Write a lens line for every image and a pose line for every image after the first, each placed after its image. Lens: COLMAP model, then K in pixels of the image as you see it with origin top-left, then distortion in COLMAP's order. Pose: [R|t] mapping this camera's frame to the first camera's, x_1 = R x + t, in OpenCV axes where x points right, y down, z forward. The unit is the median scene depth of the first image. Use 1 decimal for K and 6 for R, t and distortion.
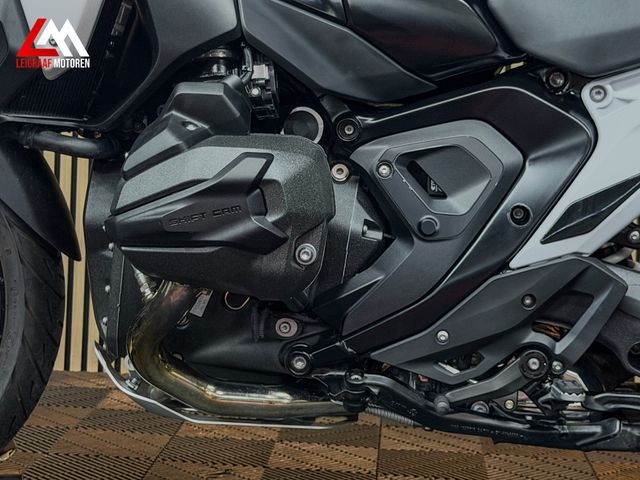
lens RADIAL K [[1438.7, 0, 320.4], [0, 1438.7, 240.1], [0, 0, 1]] dist [0.150109, 0.000000]
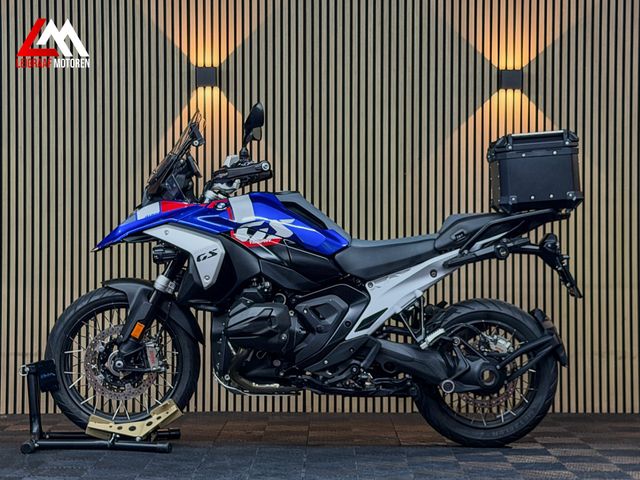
lens RADIAL K [[1438.7, 0, 320.6], [0, 1438.7, 234.0], [0, 0, 1]] dist [0.150109, 0.000000]
pose [[0.997563, -0.043677, 0.054418, -0.089255], [0.049200, 0.993287, -0.104691, 0.117574], [-0.049480, 0.107113, 0.993015, -2.217343]]
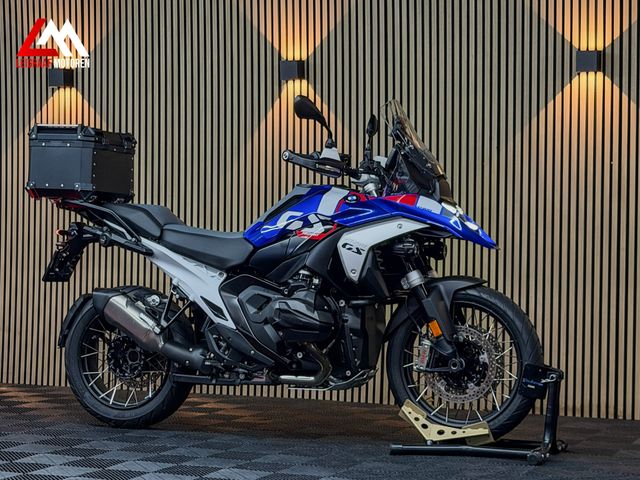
lens RADIAL K [[1438.7, 0, 323.5], [0, 1438.7, 241.5], [0, 0, 1]] dist [0.150109, 0.000000]
pose [[0.940399, -0.032370, -0.338528, 1.282418], [-0.001075, 0.995172, -0.098144, 0.131416], [0.340071, 0.092659, 0.935824, -2.012160]]
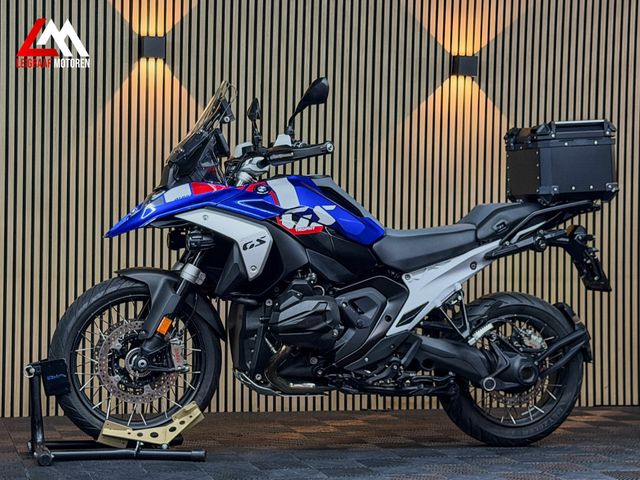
lens RADIAL K [[1438.7, 0, 316.5], [0, 1438.7, 239.6], [0, 0, 1]] dist [0.150109, 0.000000]
pose [[0.947367, -0.030096, 0.318731, -0.959012], [0.058221, 0.995166, -0.079083, 0.048291], [-0.314811, 0.093477, 0.944540, -1.816318]]
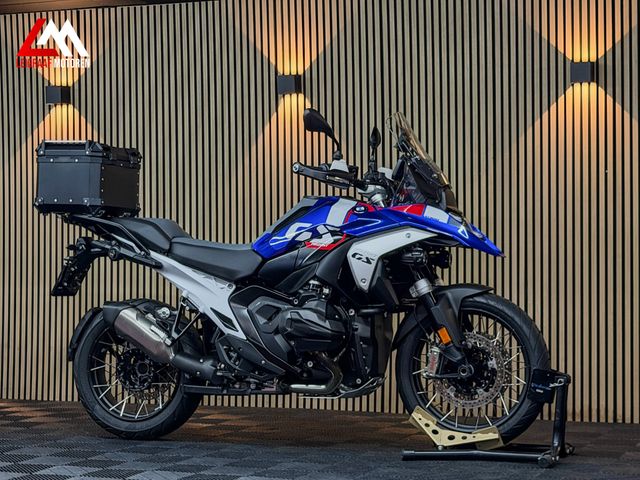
lens RADIAL K [[1438.7, 0, 322.3], [0, 1438.7, 236.5], [0, 0, 1]] dist [0.150109, 0.000000]
pose [[0.947686, -0.050610, -0.315167, 1.206119], [0.016043, 0.993655, -0.111322, 0.144871], [0.318801, 0.100442, 0.942485, -2.096524]]
